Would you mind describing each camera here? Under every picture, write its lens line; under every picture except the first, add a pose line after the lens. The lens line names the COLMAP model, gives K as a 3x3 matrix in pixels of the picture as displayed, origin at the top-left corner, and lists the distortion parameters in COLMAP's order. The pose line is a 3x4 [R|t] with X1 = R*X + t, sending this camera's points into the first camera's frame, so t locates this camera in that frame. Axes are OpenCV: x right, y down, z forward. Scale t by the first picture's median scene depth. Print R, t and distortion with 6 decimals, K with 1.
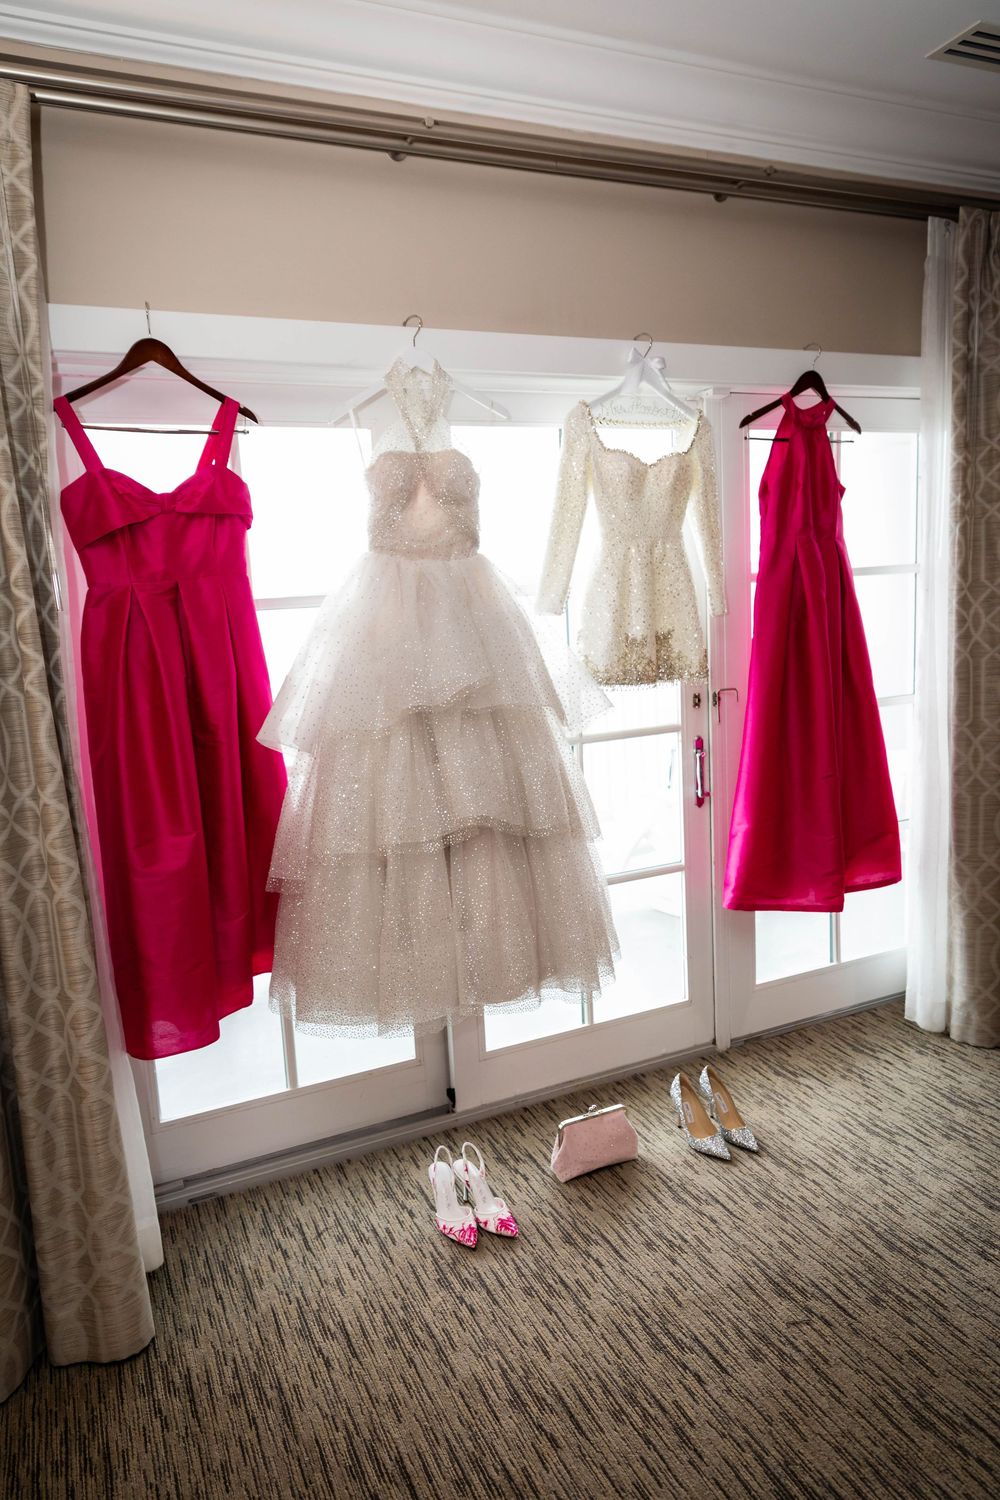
lens RADIAL K [[1015.7, 0, 502.5], [0, 1015.7, 744.7], [0, 0, 1]] dist [0.054005, -0.003006]
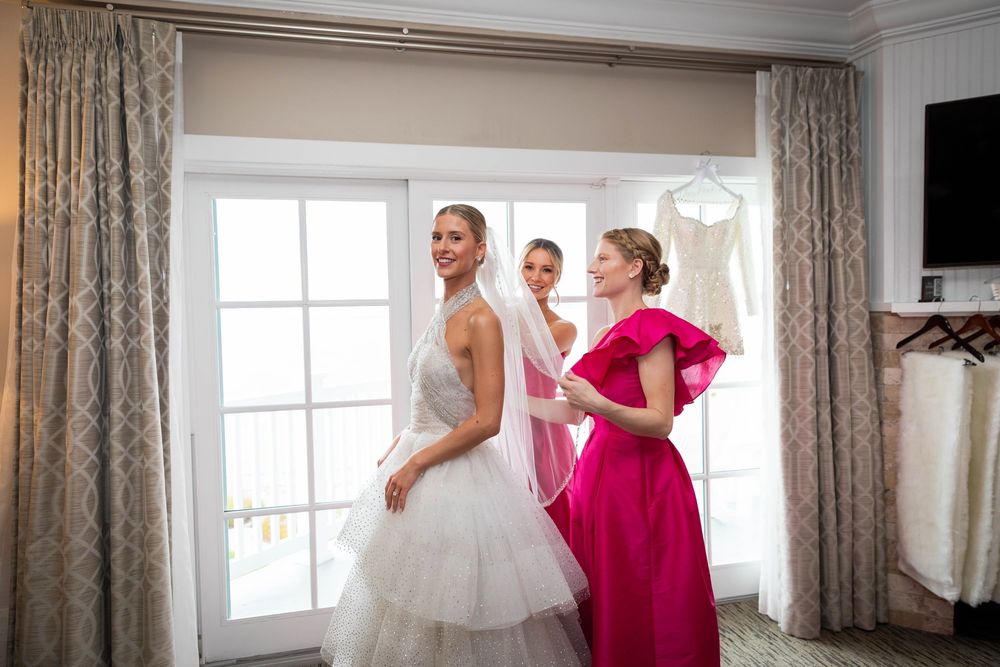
lens RADIAL K [[677.2, 0, 502.0], [0, 677.2, 337.2], [0, 0, 1]] dist [0.054005, -0.003006]
pose [[0.981523, 0.035657, -0.187992, 0.240396], [-0.056416, 0.992737, -0.106258, 0.015656], [0.182837, 0.114901, 0.976406, -0.024109]]
